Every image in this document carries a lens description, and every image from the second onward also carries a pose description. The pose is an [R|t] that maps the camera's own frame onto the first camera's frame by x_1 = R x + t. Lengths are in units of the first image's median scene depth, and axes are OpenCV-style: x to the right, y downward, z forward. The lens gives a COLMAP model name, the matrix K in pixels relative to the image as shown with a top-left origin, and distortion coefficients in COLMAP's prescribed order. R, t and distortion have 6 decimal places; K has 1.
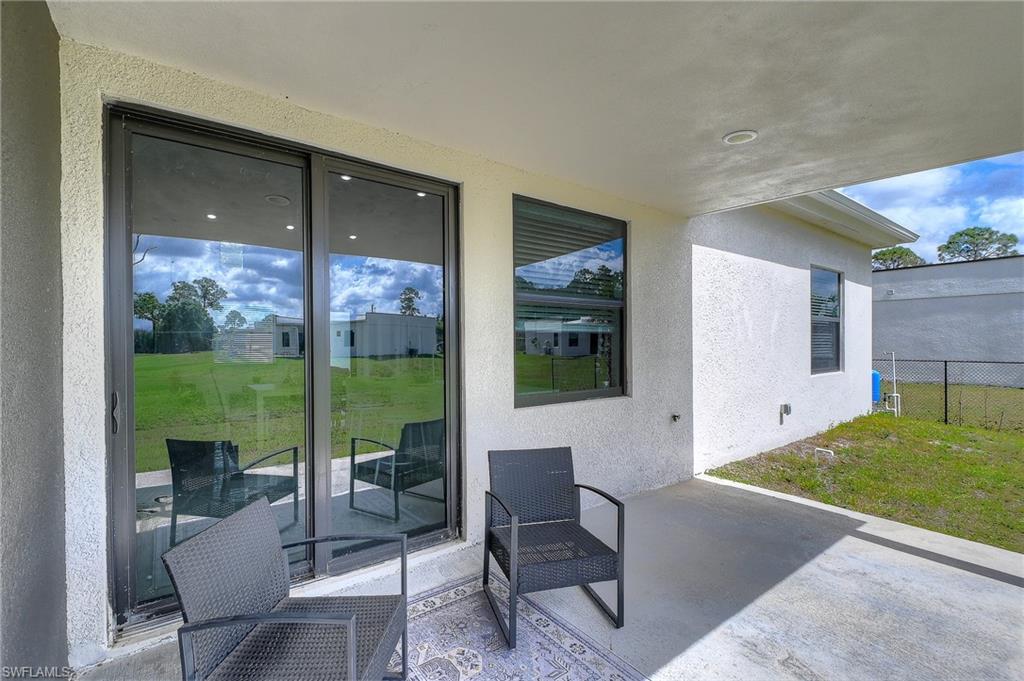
lens RADIAL K [[449.9, 0, 510.7], [0, 449.9, 345.8], [0, 0, 1]] dist [-0.003593, -0.000658]
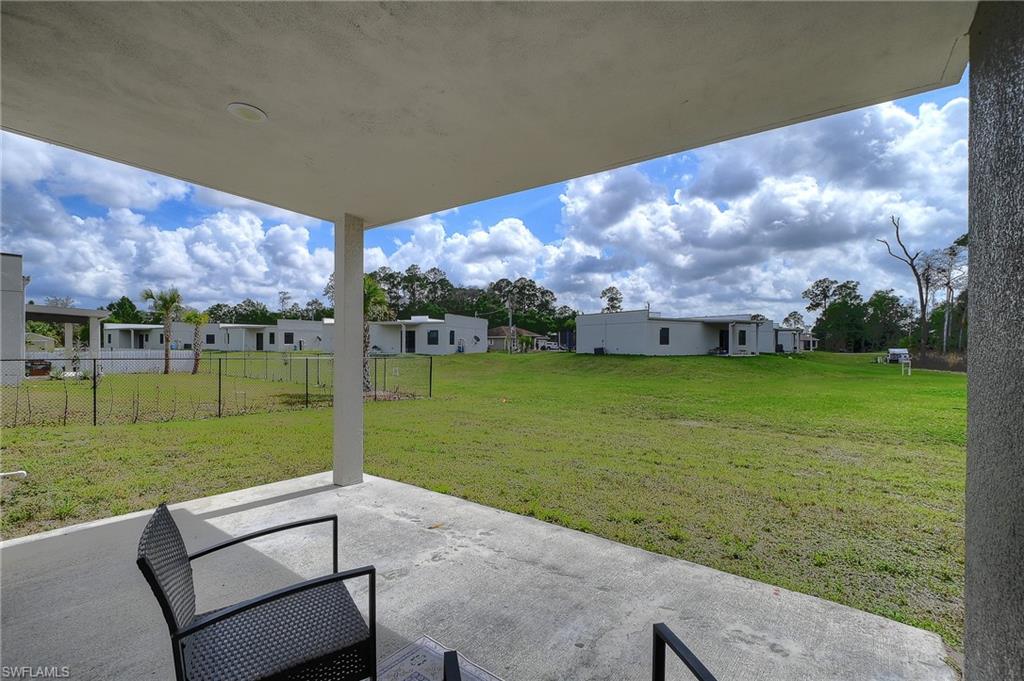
lens RADIAL K [[449.9, 0, 510.7], [0, 449.9, 345.8], [0, 0, 1]] dist [-0.003593, -0.000658]
pose [[-0.296913, 0.005423, 0.954889, -0.537235], [-0.009097, 0.999922, -0.008507, 0.005812], [-0.954861, -0.011213, -0.296841, 0.668950]]
